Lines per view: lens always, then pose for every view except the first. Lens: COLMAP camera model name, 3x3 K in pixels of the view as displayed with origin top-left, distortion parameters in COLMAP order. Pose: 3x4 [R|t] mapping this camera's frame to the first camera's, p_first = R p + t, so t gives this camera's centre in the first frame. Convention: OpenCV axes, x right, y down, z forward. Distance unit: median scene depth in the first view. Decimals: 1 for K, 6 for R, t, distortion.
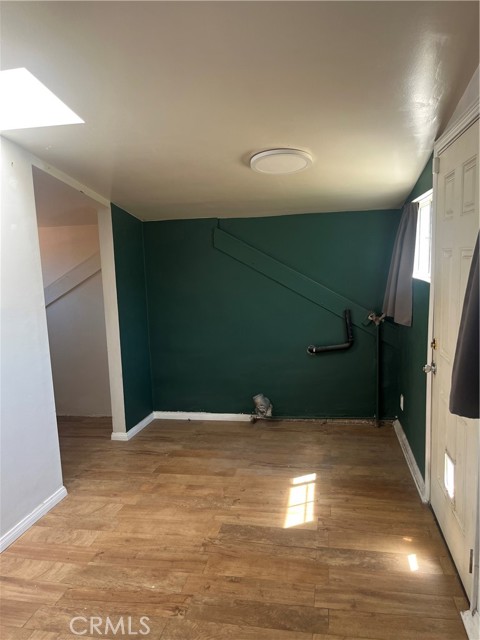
lens RADIAL K [[487.4, 0, 240.7], [0, 487.4, 320.2], [0, 0, 1]] dist [0.036487, -0.061331]
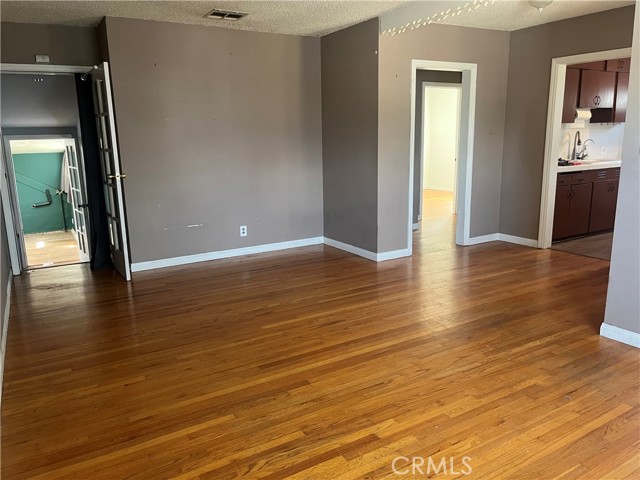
lens RADIAL K [[487.4, 0, 320.2], [0, 487.4, 239.0], [0, 0, 1]] dist [0.036487, -0.061331]
pose [[0.745857, -0.121861, 0.654865, -0.483647], [0.080052, 0.992396, 0.093496, 0.123002], [-0.661279, -0.017311, 0.749941, -2.127624]]
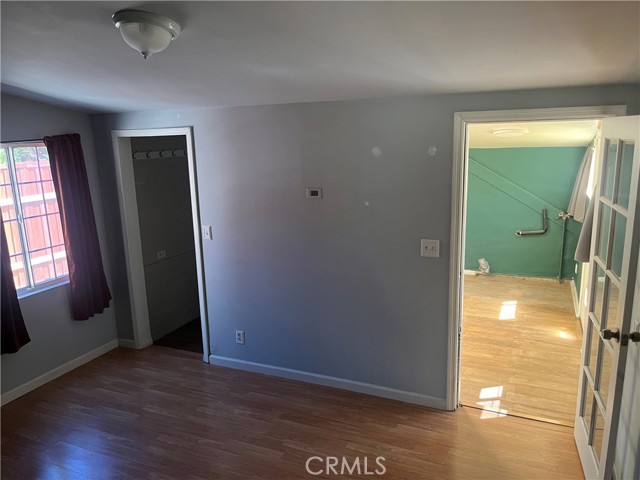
lens RADIAL K [[487.4, 0, 317.9], [0, 487.4, 252.9], [0, 0, 1]] dist [0.036487, -0.061331]
pose [[0.971255, 0.058350, -0.230778, -0.130643], [-0.030880, 0.992184, 0.120904, -0.052292], [0.236029, -0.110303, 0.965465, -0.774311]]
